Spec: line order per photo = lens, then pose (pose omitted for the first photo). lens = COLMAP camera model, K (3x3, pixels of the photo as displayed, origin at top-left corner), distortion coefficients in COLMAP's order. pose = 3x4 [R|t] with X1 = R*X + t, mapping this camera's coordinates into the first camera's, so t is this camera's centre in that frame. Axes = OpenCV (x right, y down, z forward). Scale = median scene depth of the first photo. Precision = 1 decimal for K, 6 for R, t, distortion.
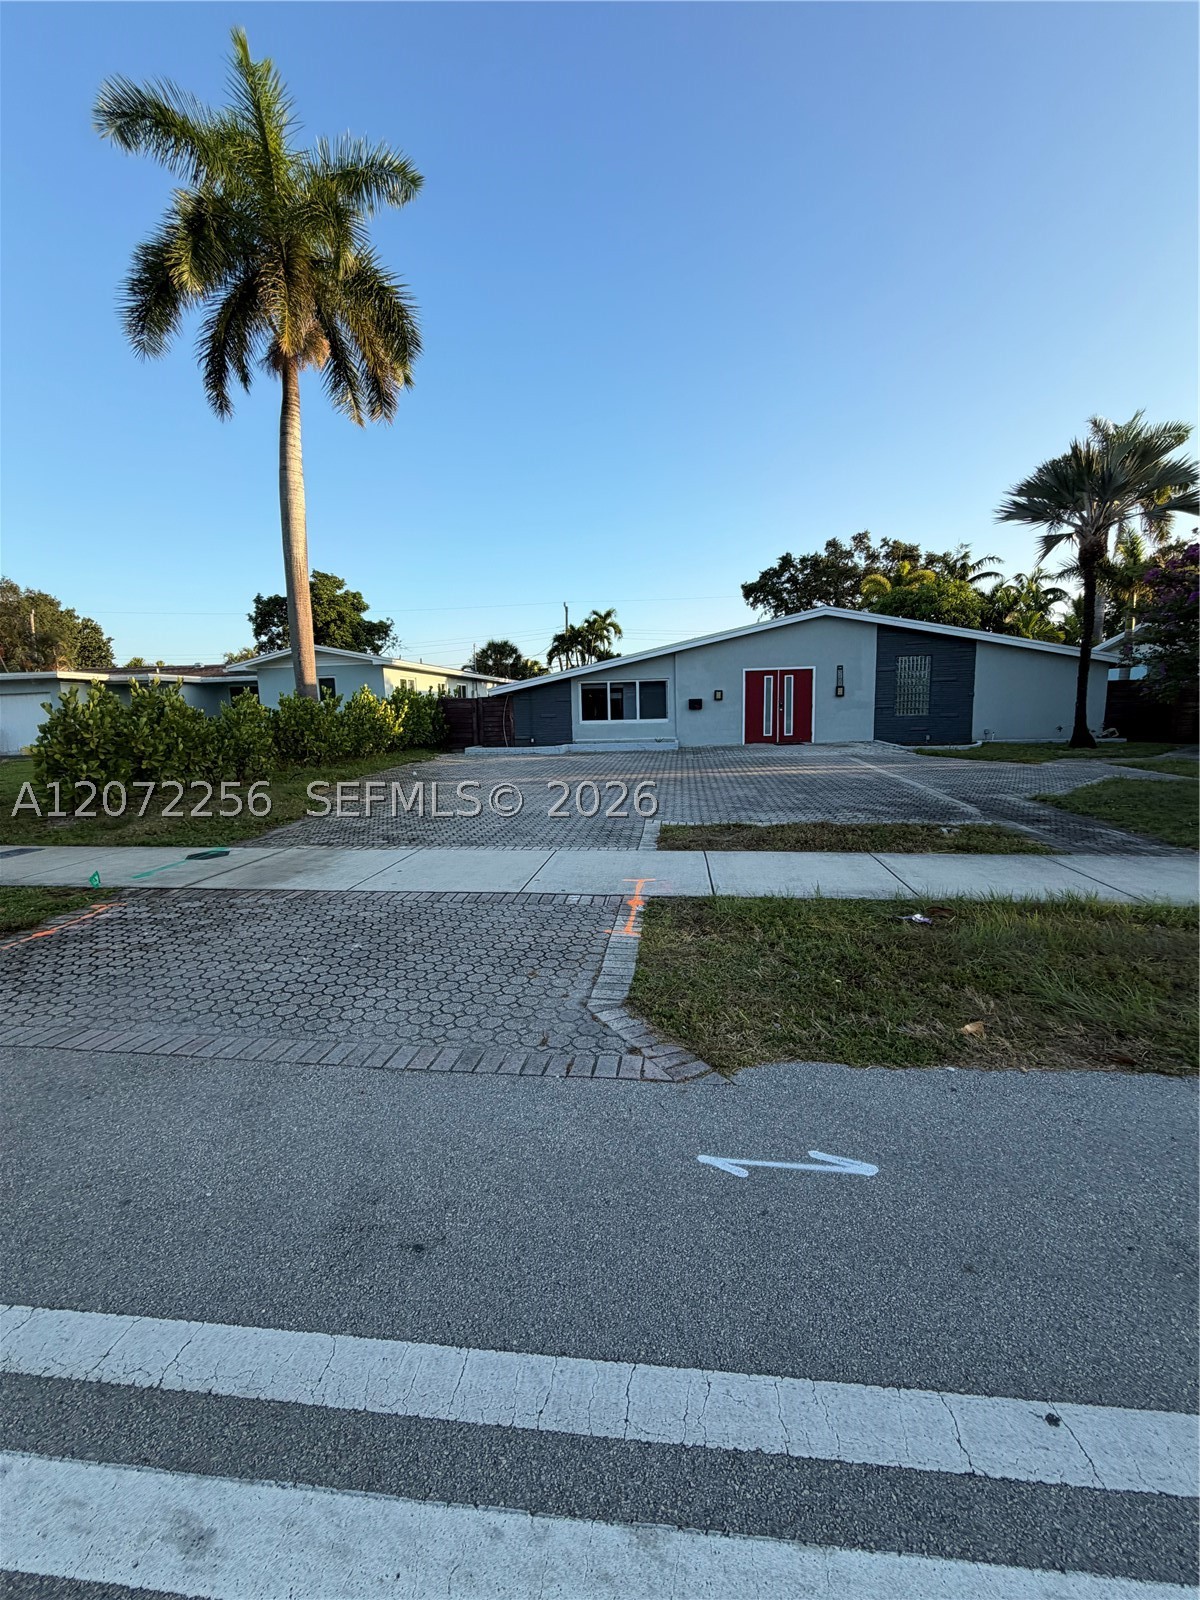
lens RADIAL K [[638.7, 0, 596.7], [0, 638.7, 795.7], [0, 0, 1]] dist [0.001752, 0.000164]
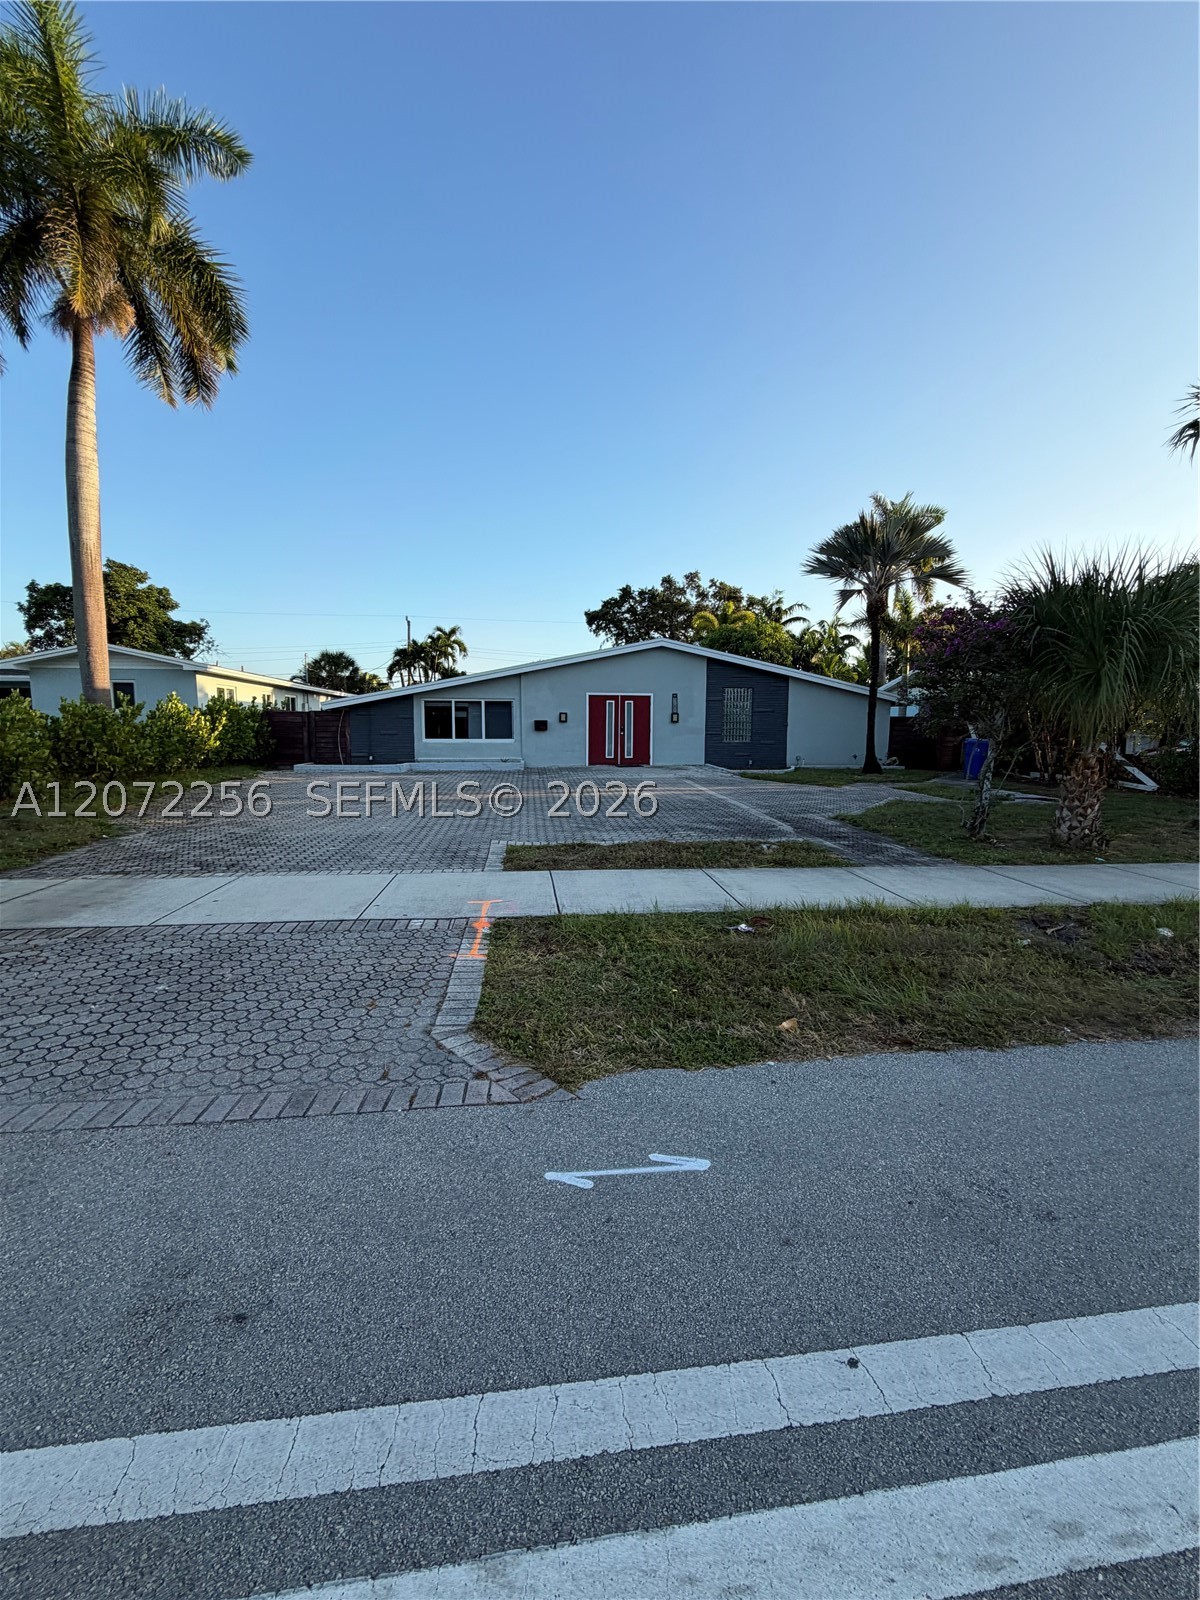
lens RADIAL K [[638.7, 0, 596.7], [0, 638.7, 795.7], [0, 0, 1]] dist [0.001752, 0.000164]
pose [[0.971084, 0.005035, 0.238684, -0.001359], [0.002392, 0.999522, -0.030819, -0.000599], [-0.238725, 0.030499, 0.970608, -0.004002]]
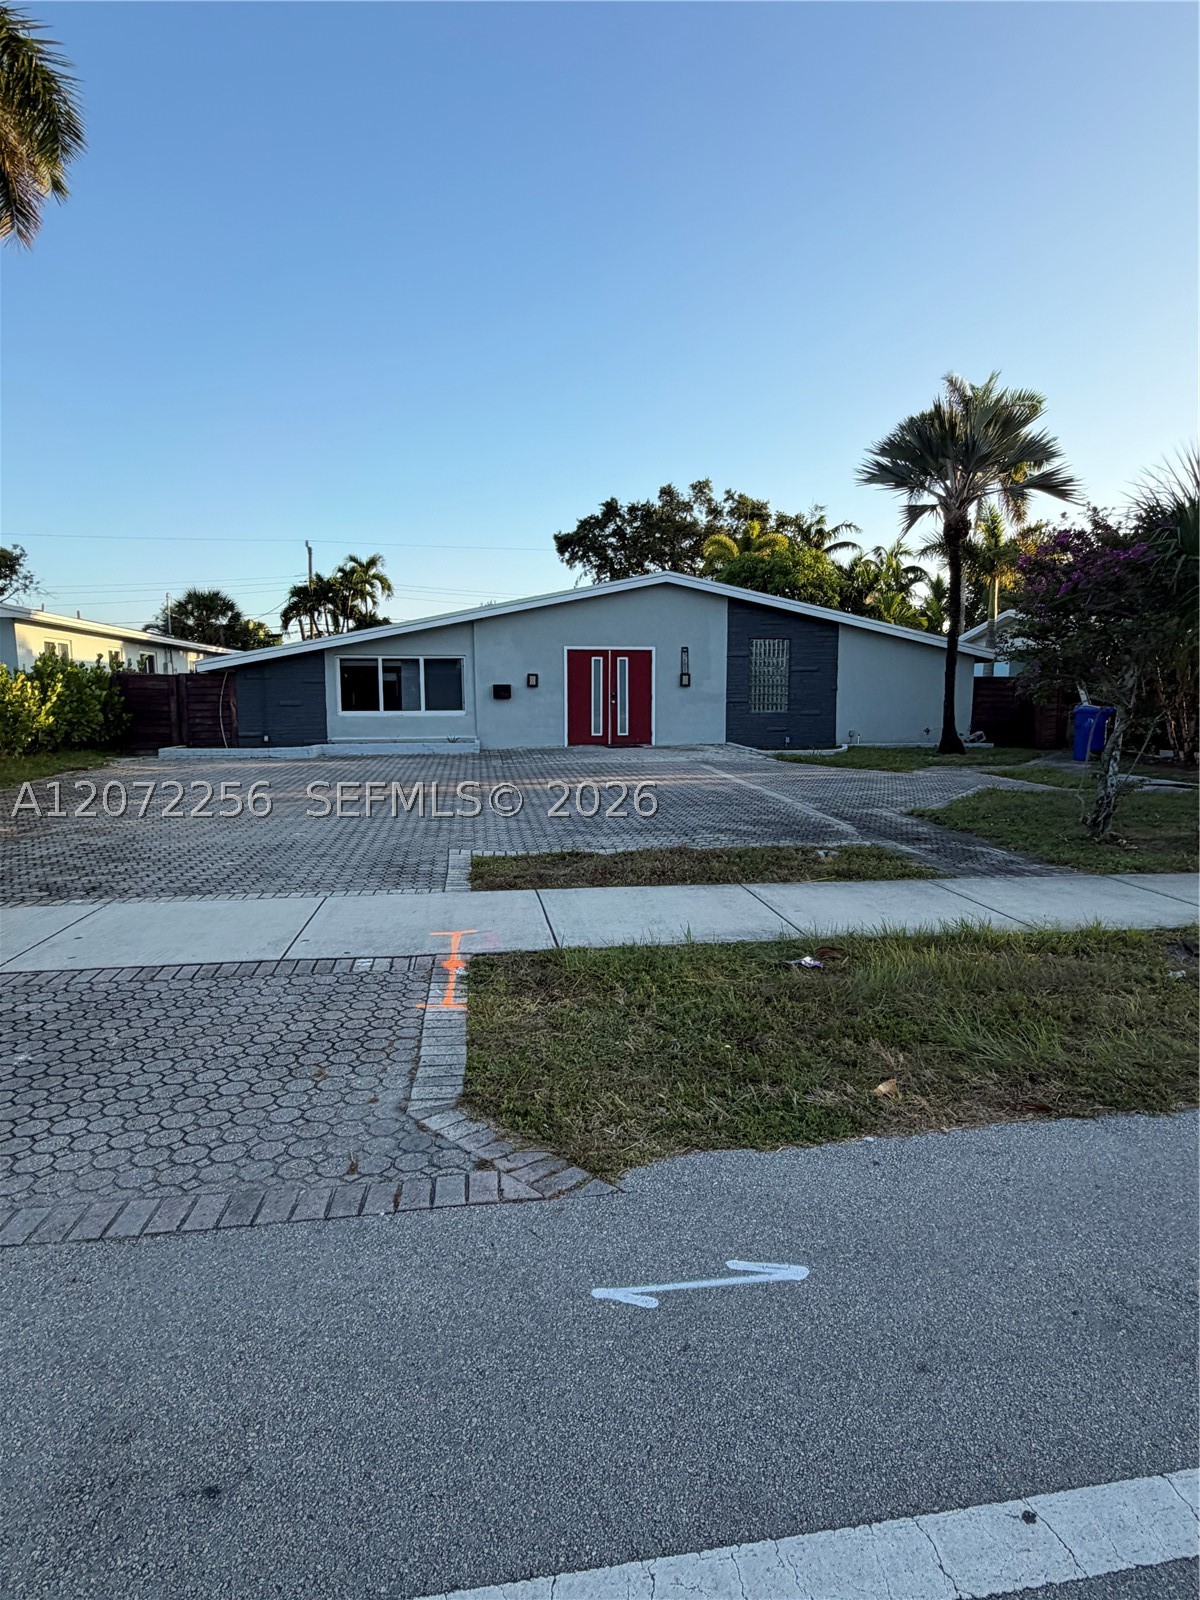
lens RADIAL K [[875.5, 0, 601.5], [0, 875.5, 797.3], [0, 0, 1]] dist [0.004389, -0.000571]
pose [[0.961827, -0.008017, 0.273540, -0.022447], [0.013871, 0.999714, -0.019475, 0.000048], [-0.273306, 0.022526, 0.961663, -0.002987]]
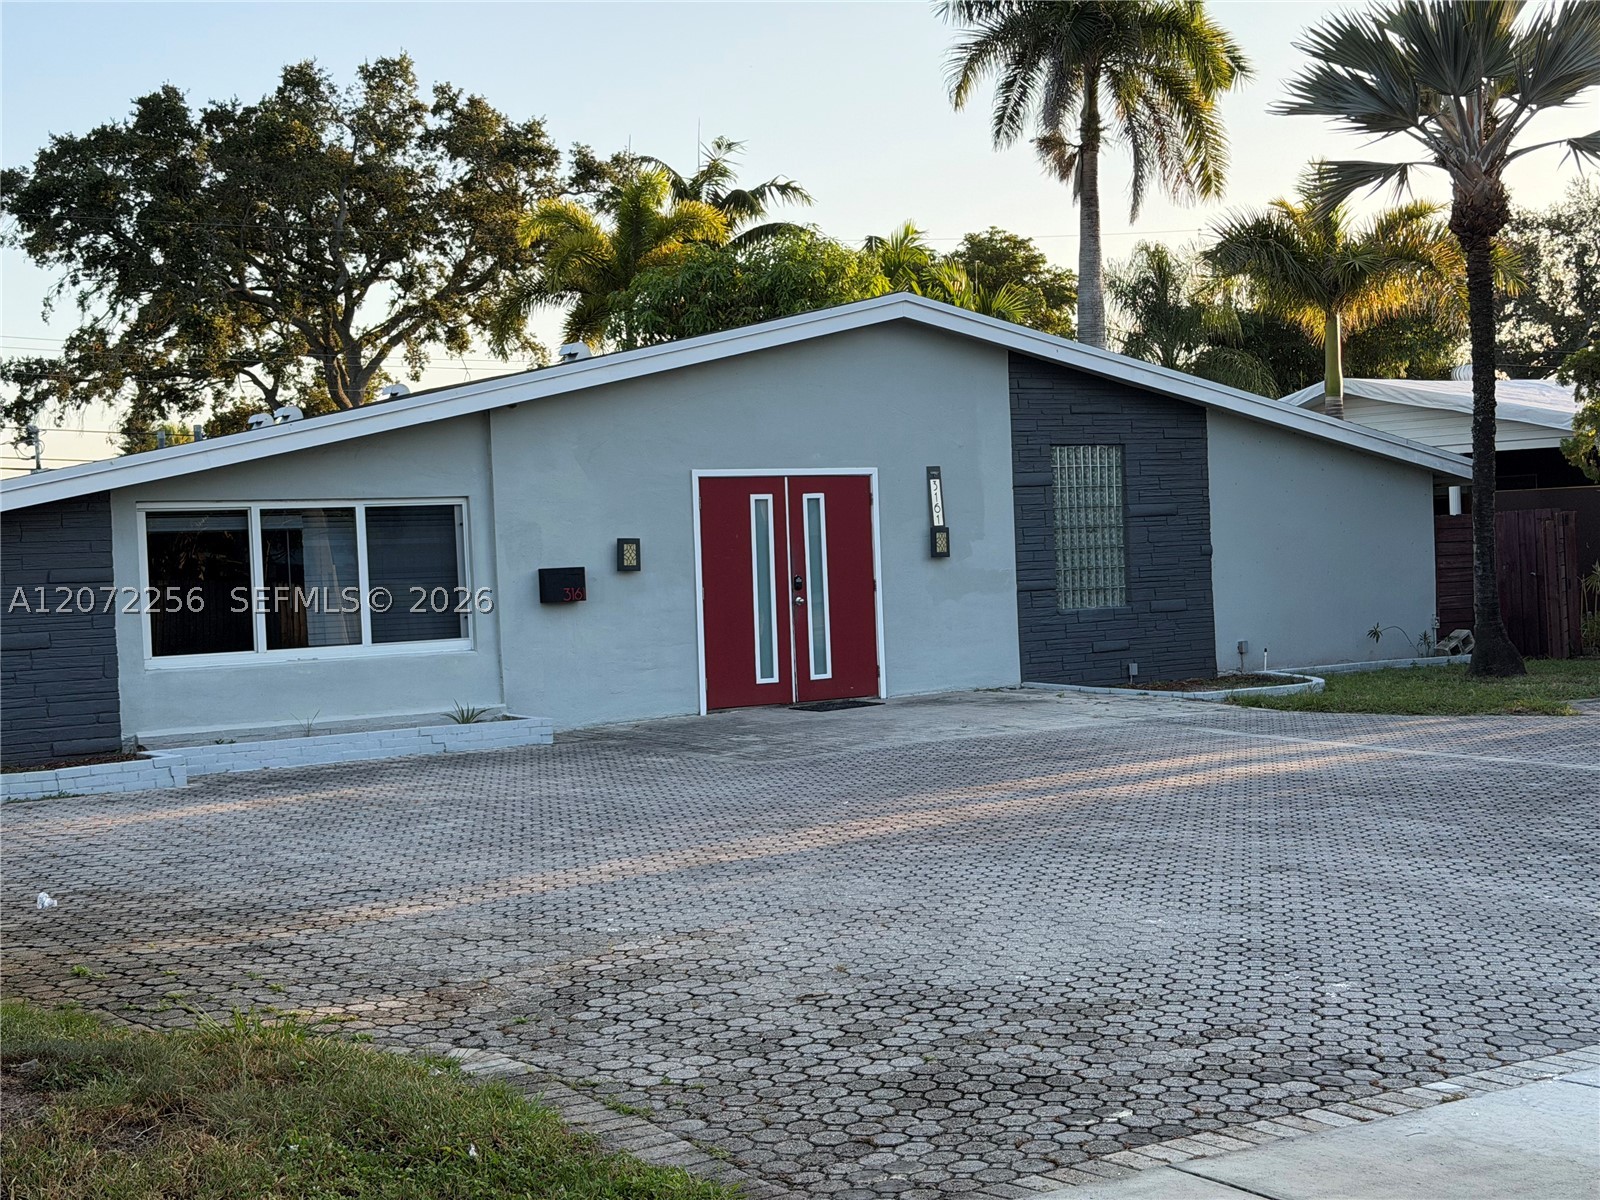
lens RADIAL K [[2233.8, 0, 810.1], [0, 2233.8, 601.5], [0, 0, 1]] dist [0.132617, -0.090407]
pose [[0.752417, -0.016614, 0.658478, -0.770160], [0.110581, 0.988680, -0.101411, -0.036294], [-0.649339, 0.149119, 0.745736, 0.298154]]
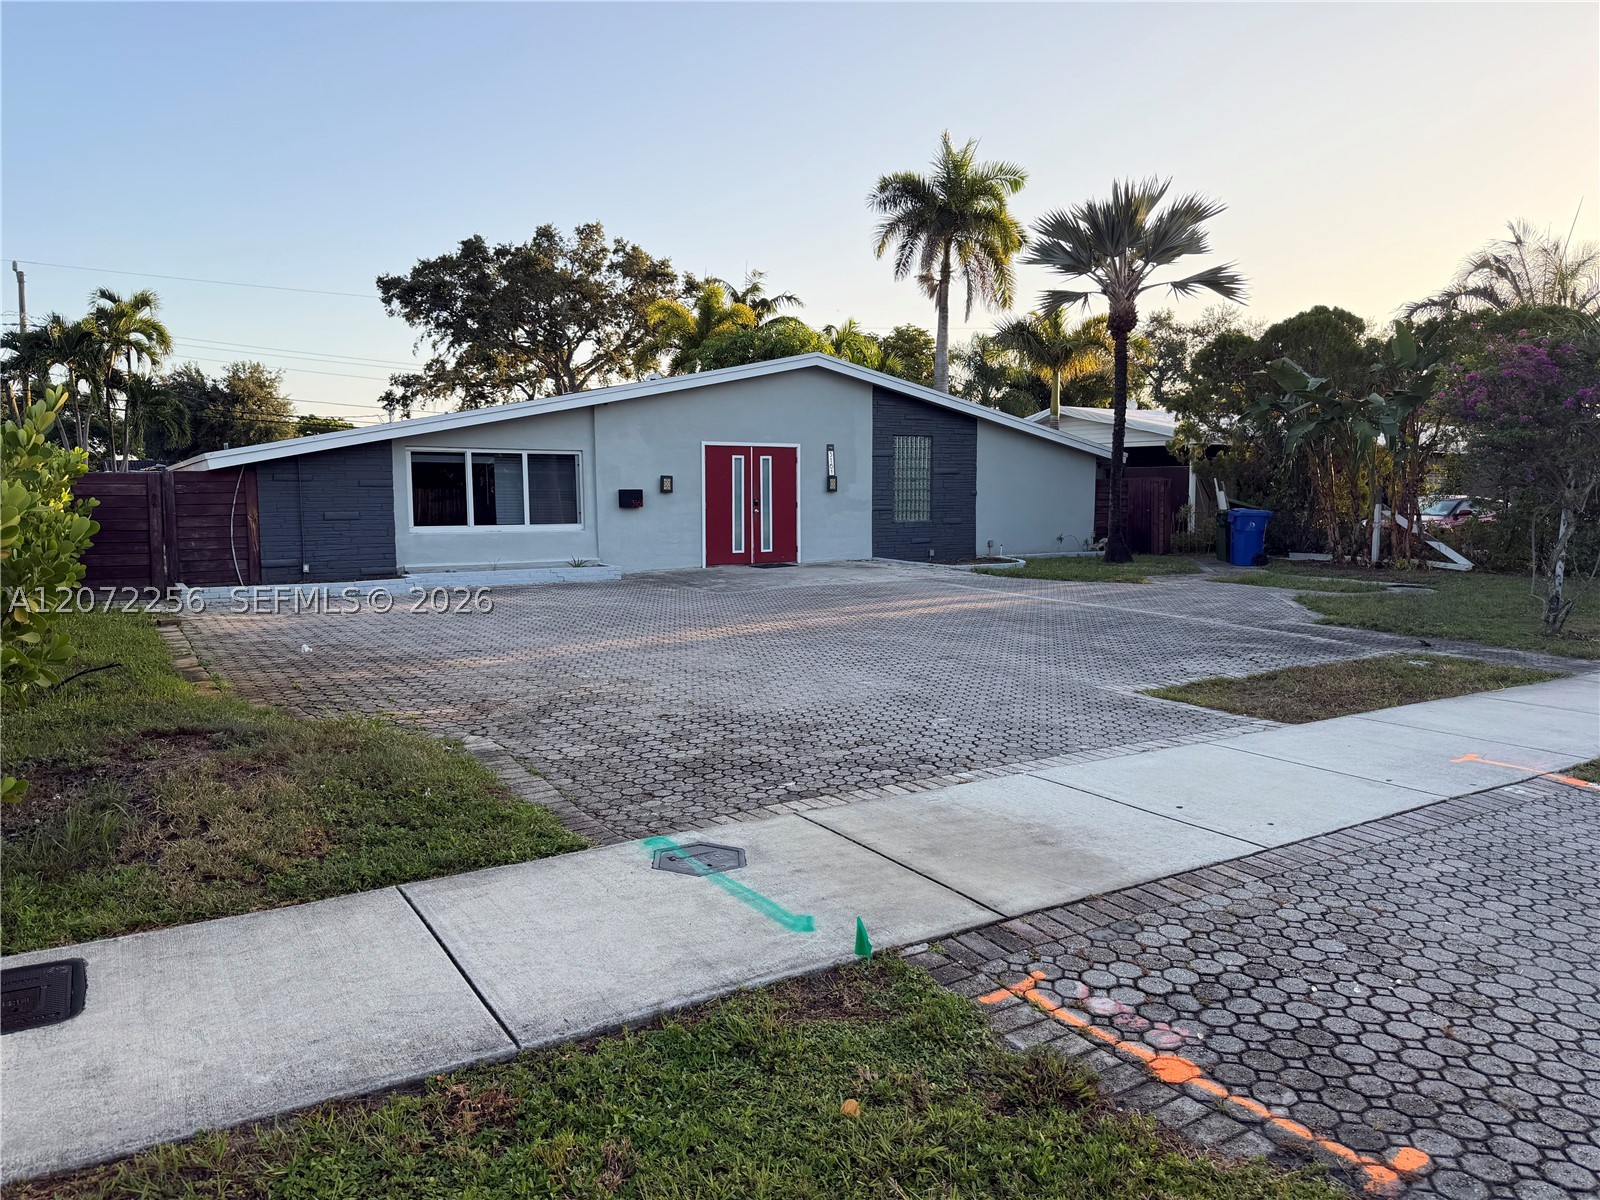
lens RADIAL K [[1118.1, 0, 791.4], [0, 1118.1, 598.9], [0, 0, 1]] dist [0.129006, -0.209236]
pose [[0.768373, -0.037864, 0.638882, -0.667663], [0.072273, 0.996996, -0.027834, -0.030115], [-0.635909, 0.067560, 0.768801, 0.268886]]
